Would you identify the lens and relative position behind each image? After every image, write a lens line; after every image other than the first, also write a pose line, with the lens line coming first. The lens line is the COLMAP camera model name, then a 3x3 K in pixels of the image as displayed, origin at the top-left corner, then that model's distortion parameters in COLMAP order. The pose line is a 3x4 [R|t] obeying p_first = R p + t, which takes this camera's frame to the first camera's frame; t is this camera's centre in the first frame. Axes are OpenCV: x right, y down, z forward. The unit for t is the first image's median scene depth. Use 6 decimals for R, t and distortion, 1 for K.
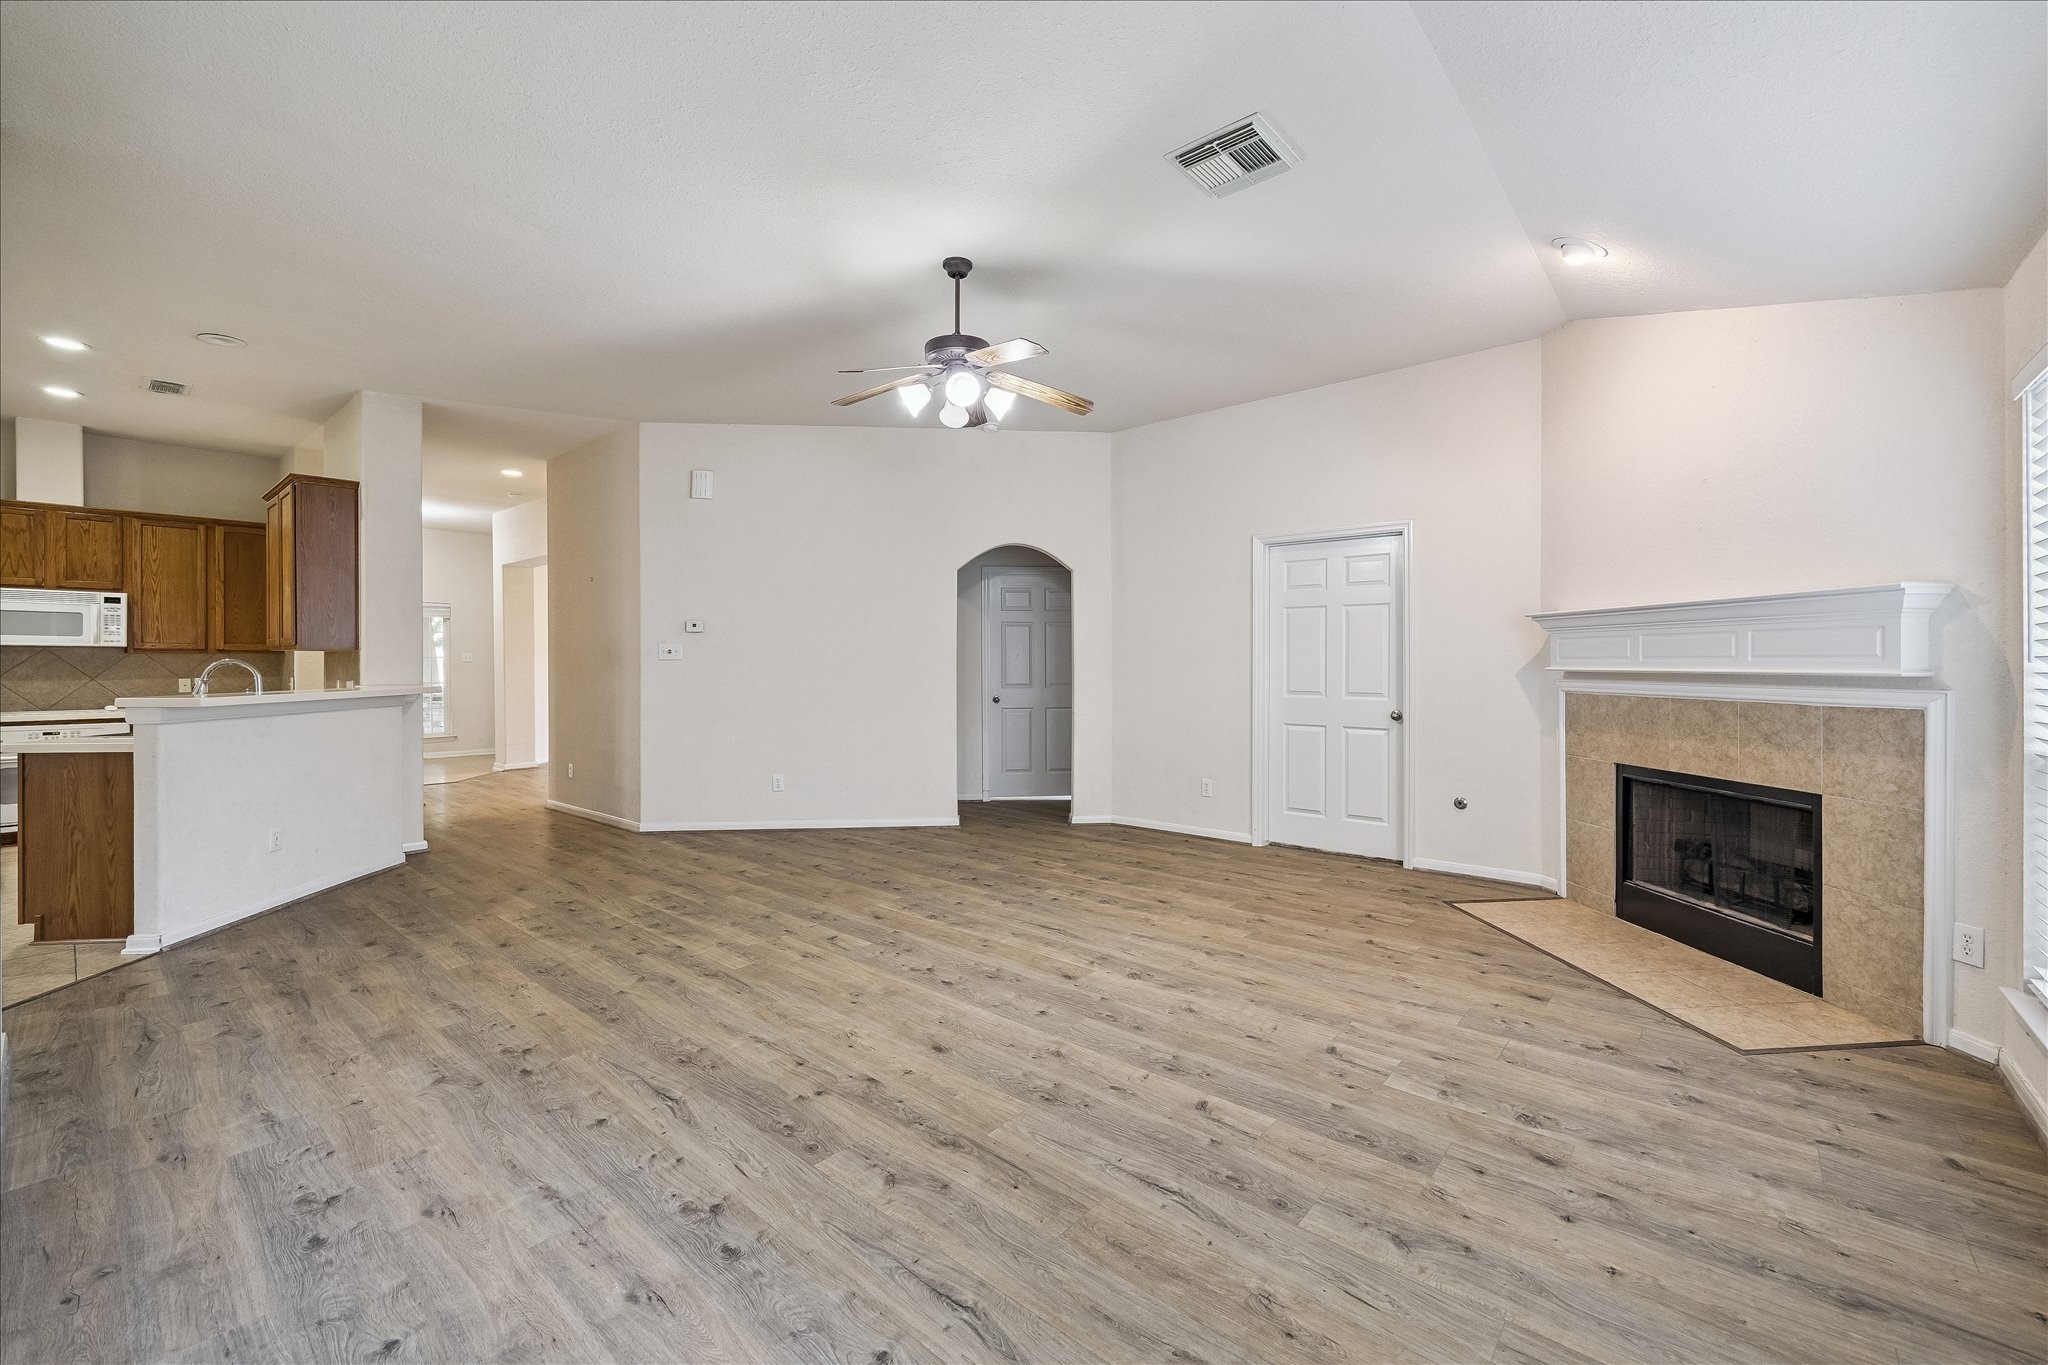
lens RADIAL K [[828.5, 0, 1038.4], [0, 828.5, 660.6], [0, 0, 1]] dist [-0.005402, 0.000308]
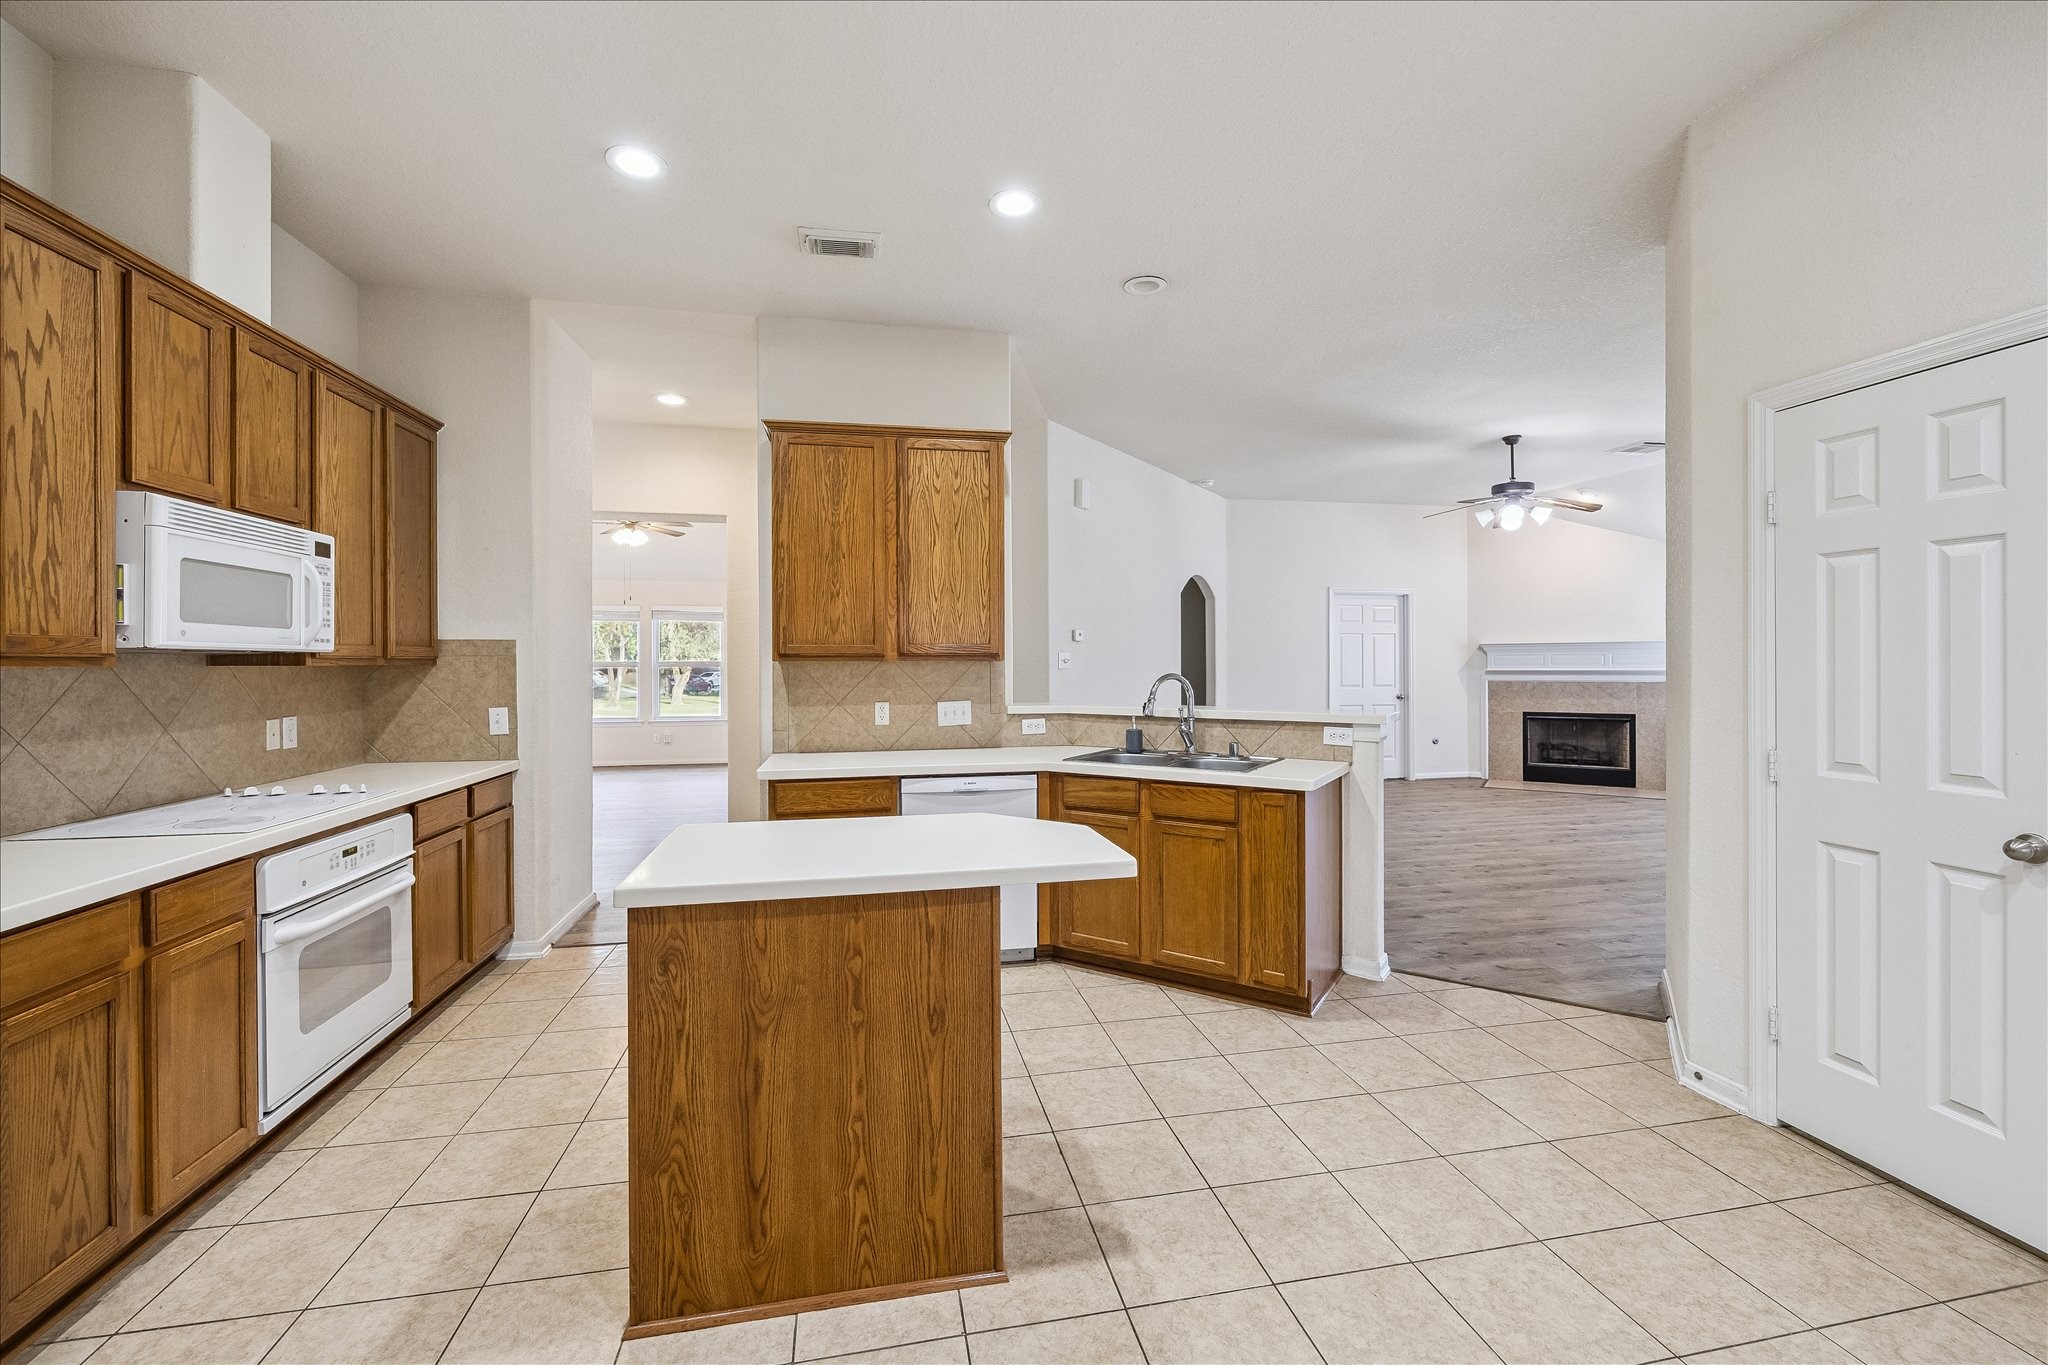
lens RADIAL K [[838.0, 0, 1030.1], [0, 838.0, 663.2], [0, 0, 1]] dist [-0.004822, -0.000024]
pose [[0.625243, -0.004109, 0.780419, -1.976200], [0.003320, 0.999991, 0.002606, -0.017679], [-0.780423, 0.000962, 0.625251, 0.656945]]
